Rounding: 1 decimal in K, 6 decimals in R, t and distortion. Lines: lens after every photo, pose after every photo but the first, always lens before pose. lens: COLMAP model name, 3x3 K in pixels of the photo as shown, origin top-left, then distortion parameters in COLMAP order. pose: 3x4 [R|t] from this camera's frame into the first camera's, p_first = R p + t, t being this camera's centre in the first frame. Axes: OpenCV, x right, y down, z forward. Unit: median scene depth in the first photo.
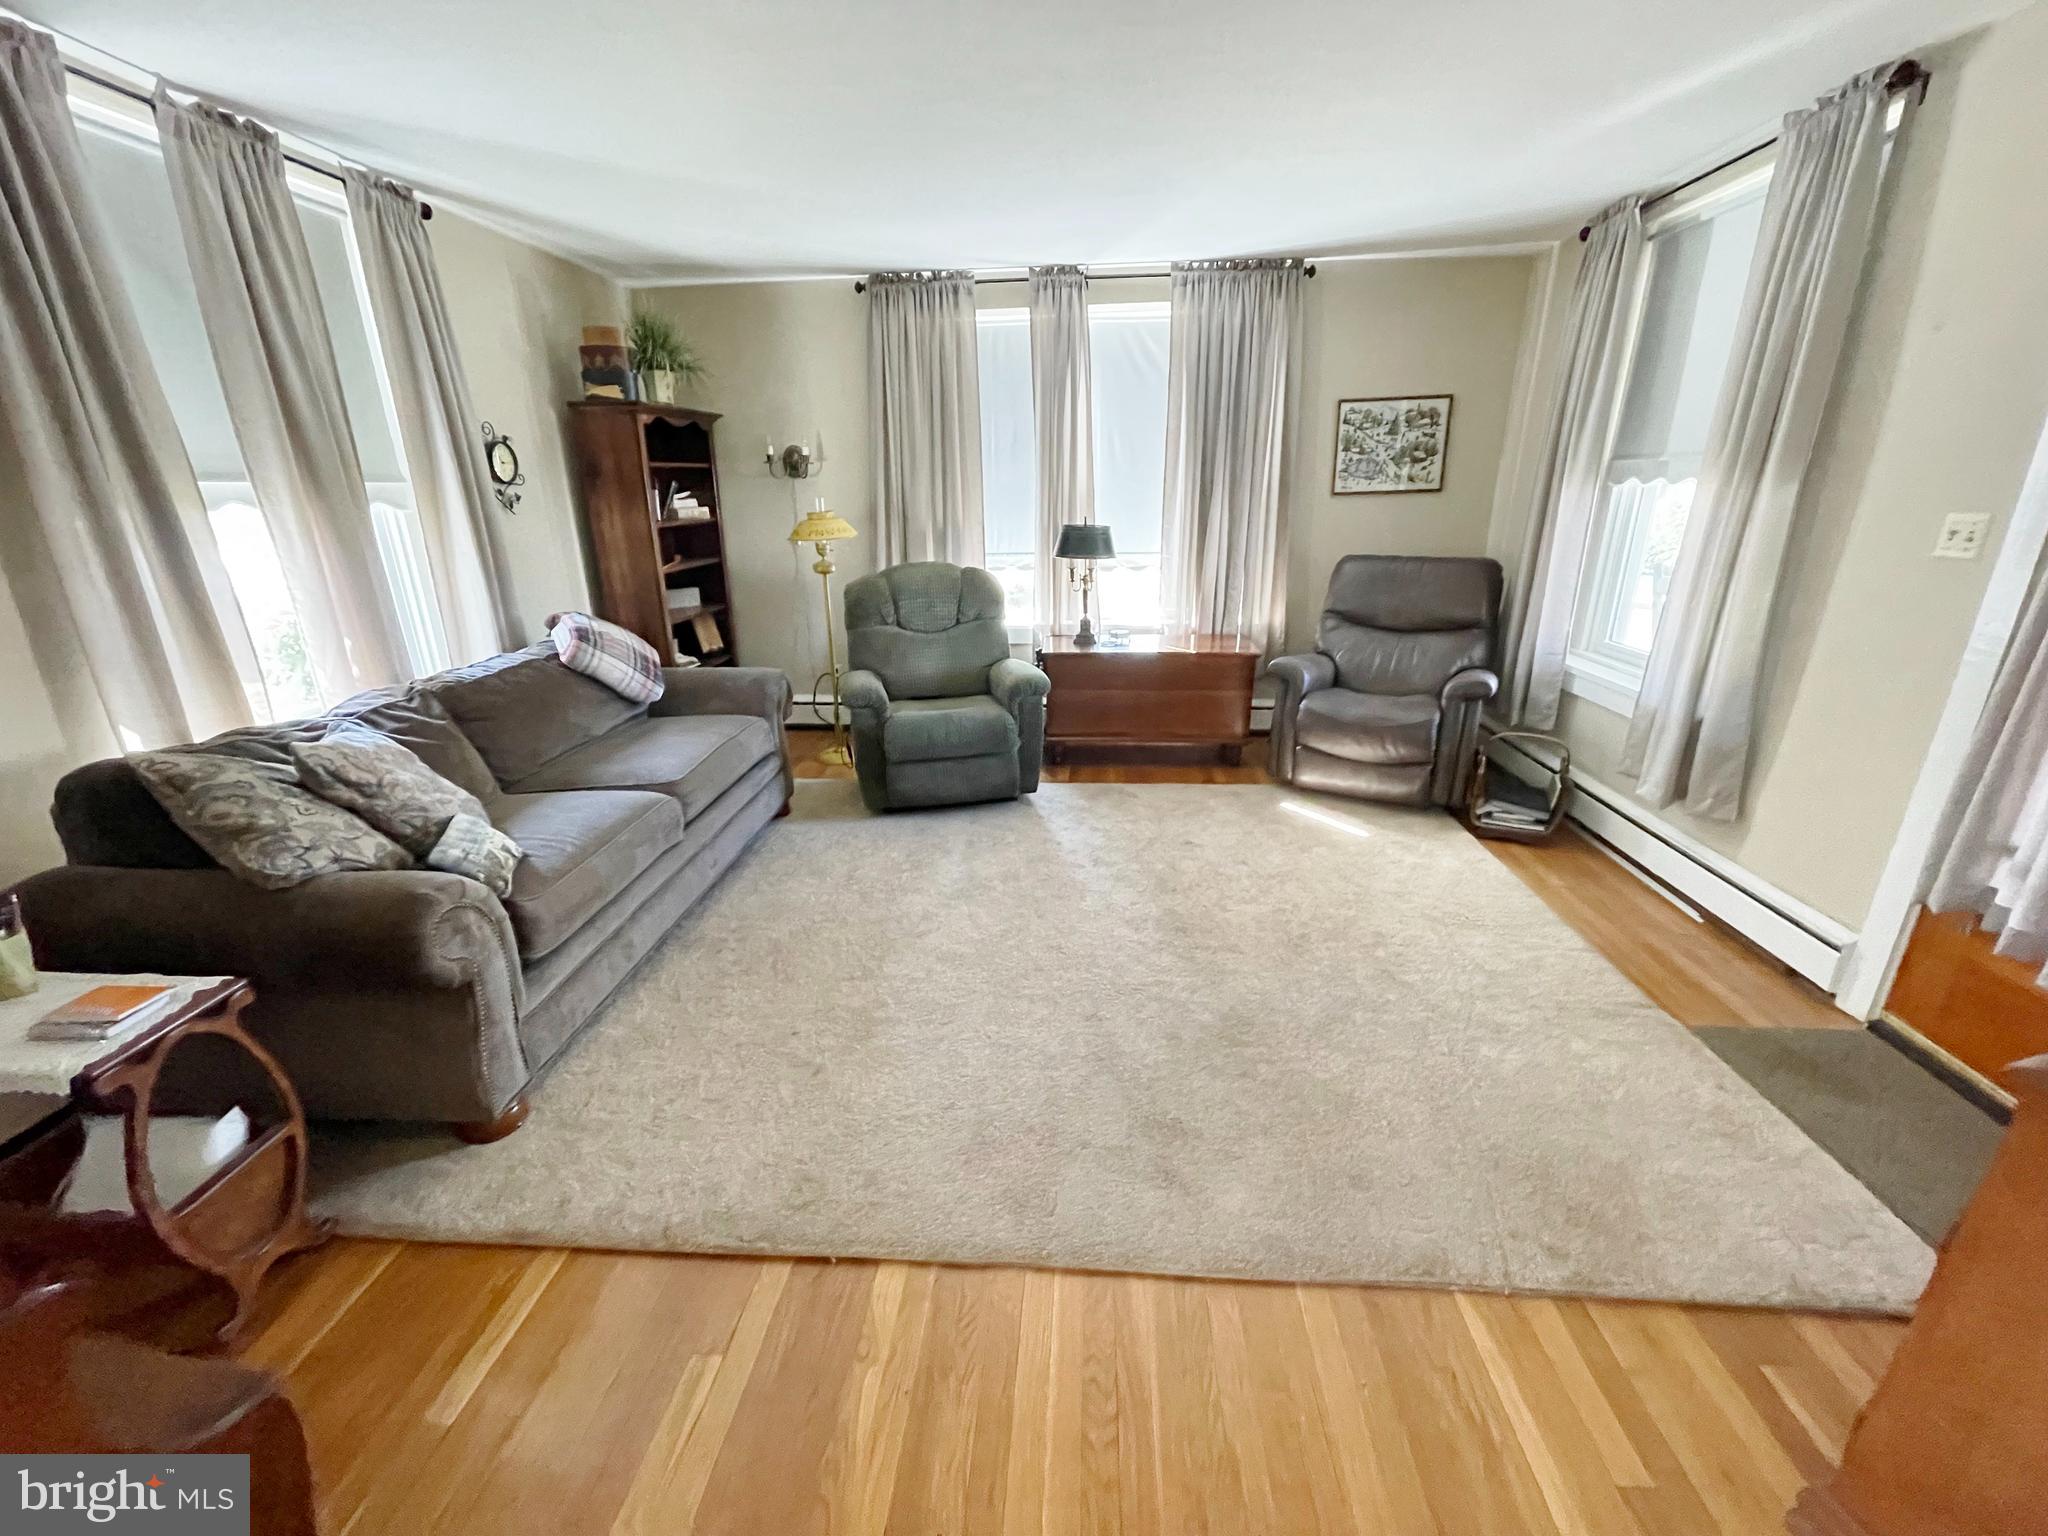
lens RADIAL K [[815.4, 0, 1014.3], [0, 815.4, 768.6], [0, 0, 1]] dist [-0.007839, -0.000437]
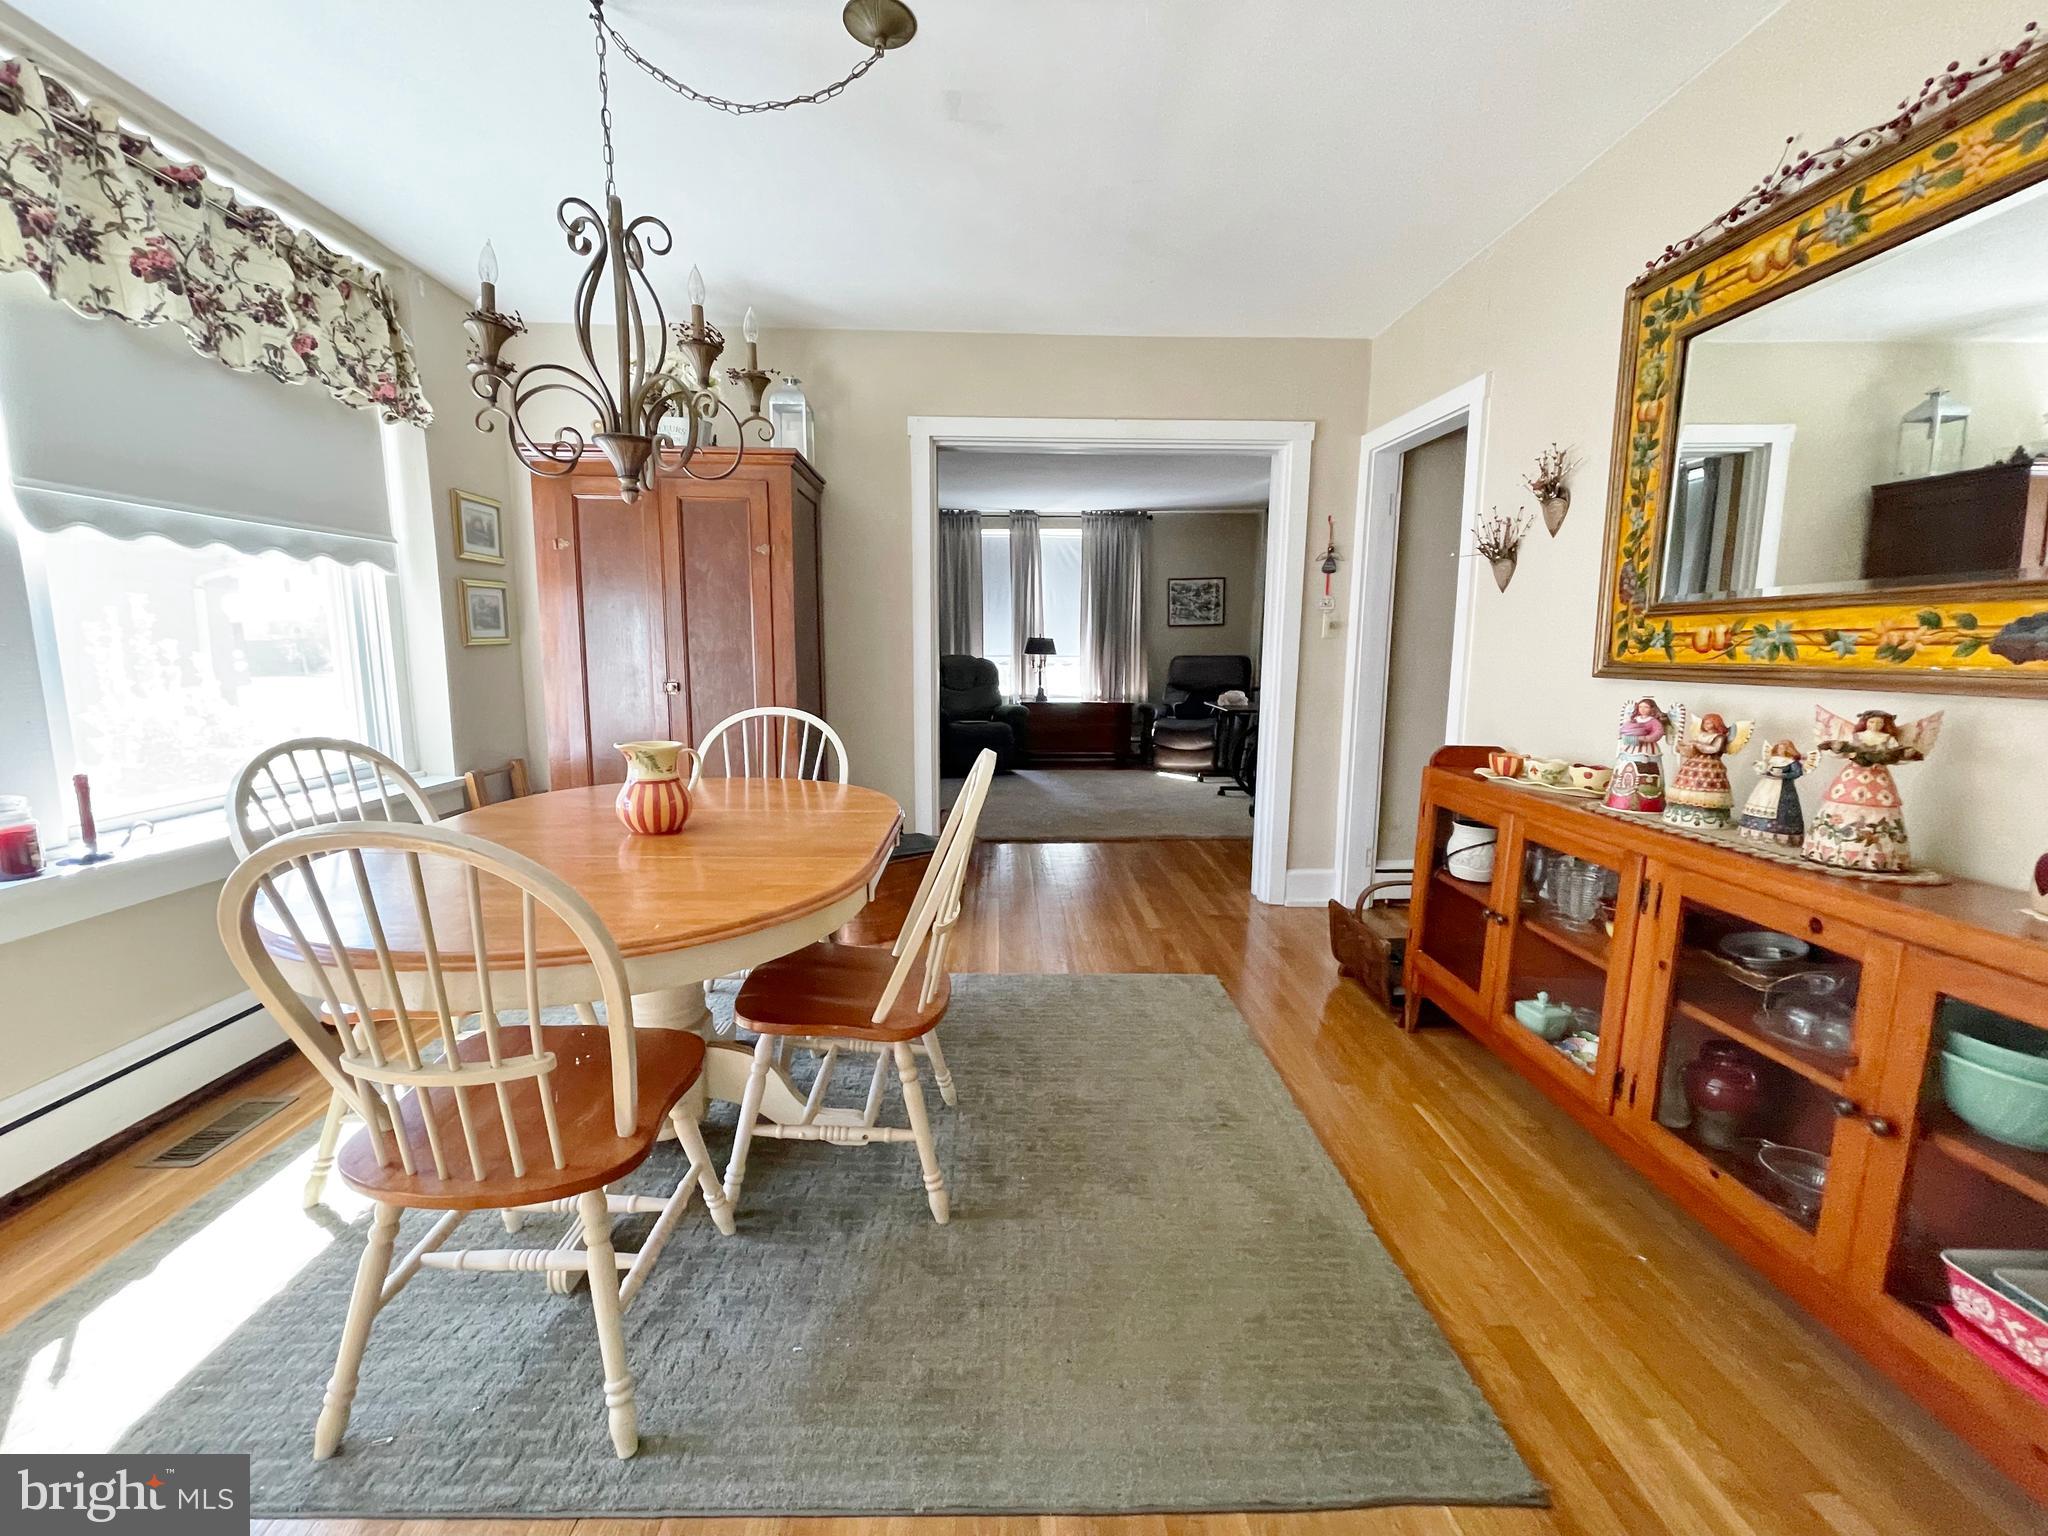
lens RADIAL K [[815.4, 0, 1011.2], [0, 815.4, 770.3], [0, 0, 1]] dist [-0.007839, -0.000437]
pose [[0.994445, 0.004188, 0.105173, -0.194951], [0.015394, 0.982678, -0.184679, 0.385551], [-0.104125, 0.185272, 0.977155, -0.856997]]
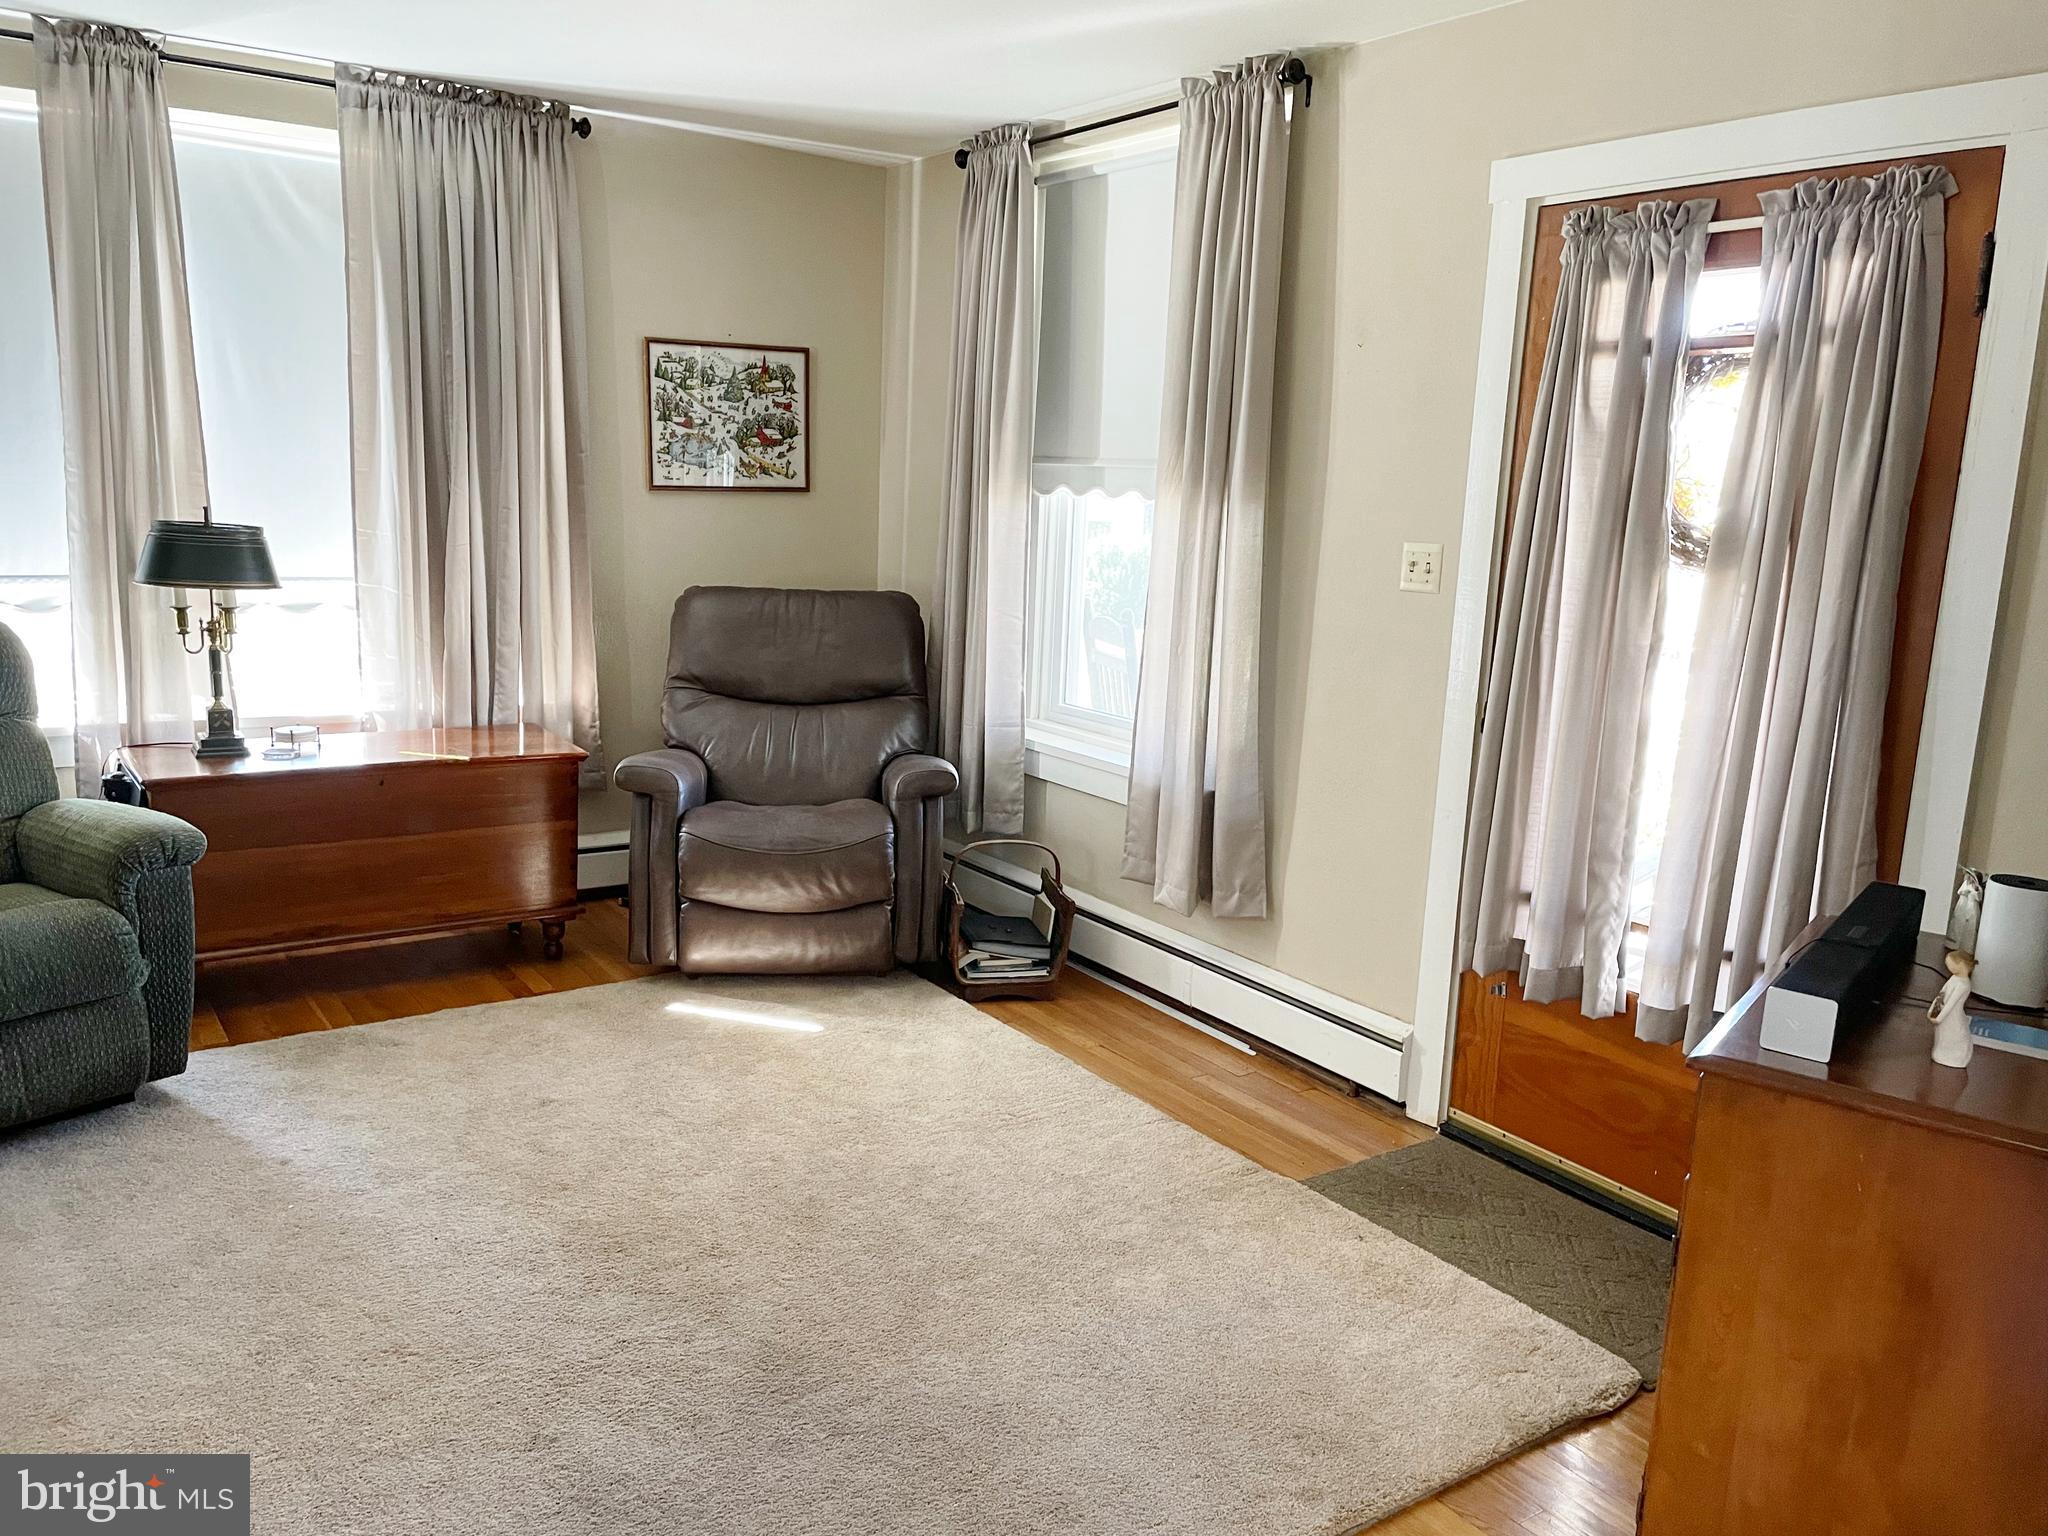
lens RADIAL K [[1528.9, 0, 1030.5], [0, 1528.9, 766.6], [0, 0, 1]] dist [0.053242, -0.057165]
pose [[0.768608, -0.068624, 0.636029, -0.151705], [0.156022, 0.984316, -0.082341, 0.005380], [-0.620403, 0.162522, 0.767259, -0.017479]]
